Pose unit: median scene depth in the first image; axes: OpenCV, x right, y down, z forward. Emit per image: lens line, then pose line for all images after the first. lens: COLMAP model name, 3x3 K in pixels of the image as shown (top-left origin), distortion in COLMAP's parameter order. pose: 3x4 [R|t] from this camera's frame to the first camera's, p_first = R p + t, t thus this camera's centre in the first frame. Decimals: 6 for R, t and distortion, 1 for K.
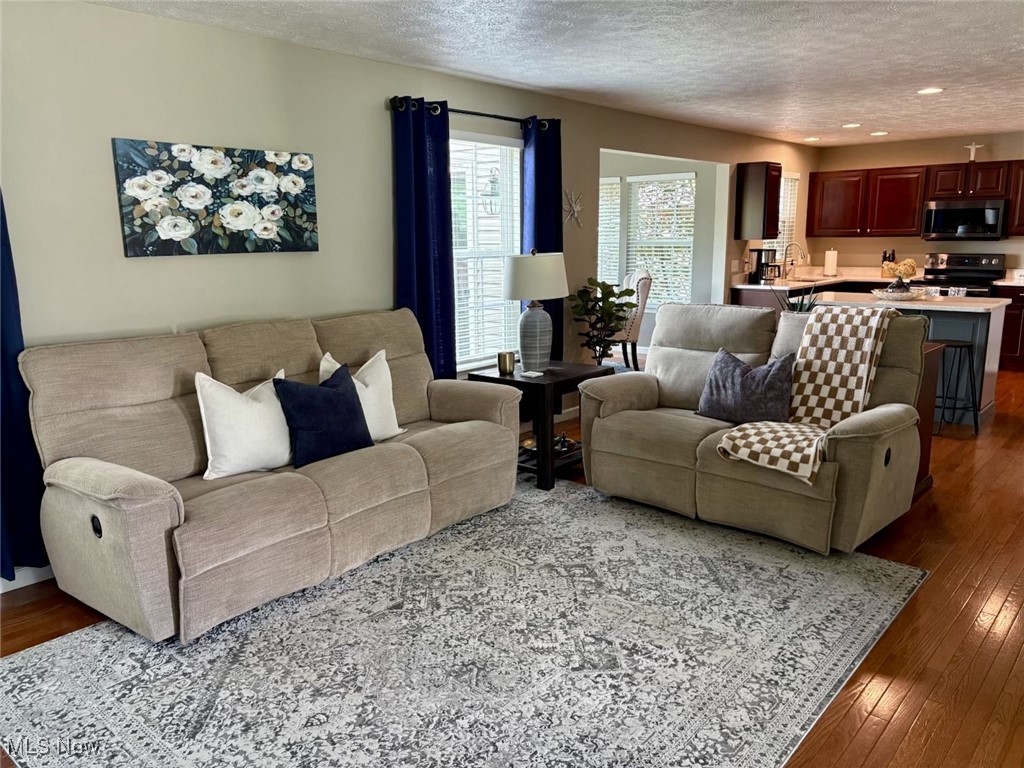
lens RADIAL K [[779.5, 0, 510.8], [0, 779.5, 380.1], [0, 0, 1]] dist [-0.016010, 0.000422]
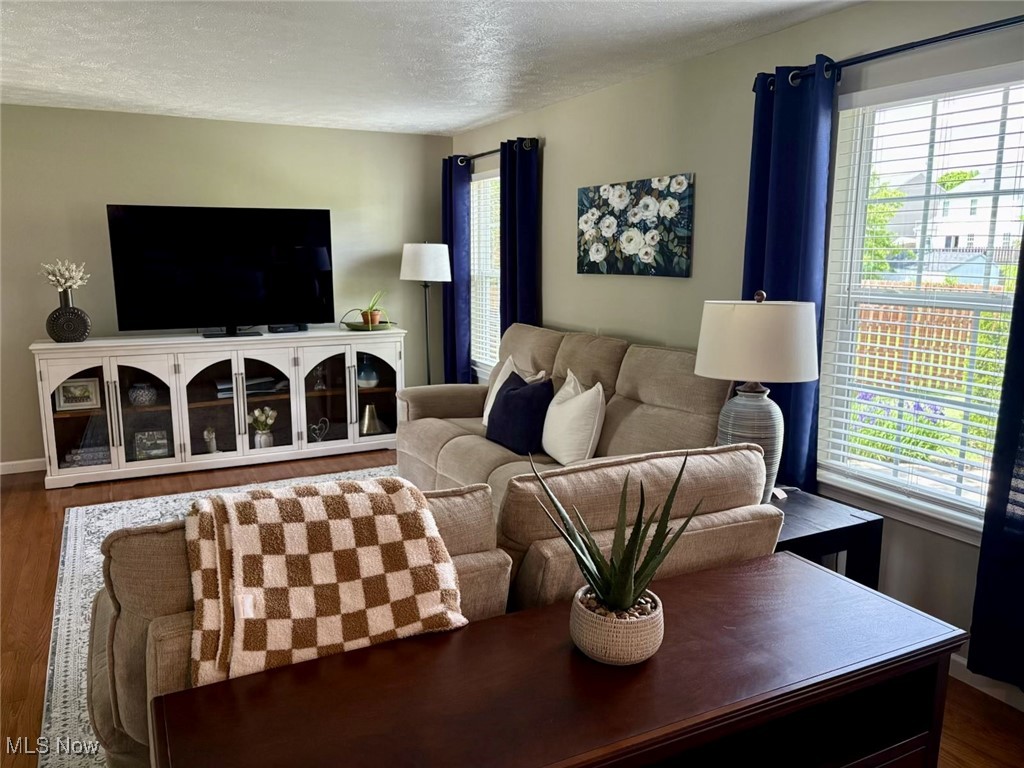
lens RADIAL K [[779.5, 0, 509.7], [0, 779.5, 391.6], [0, 0, 1]] dist [-0.016010, 0.000422]
pose [[-0.368315, 0.166073, -0.914748, 0.773029], [-0.172781, 0.954548, 0.242868, -0.248527], [0.913505, 0.247503, -0.322880, 1.261617]]
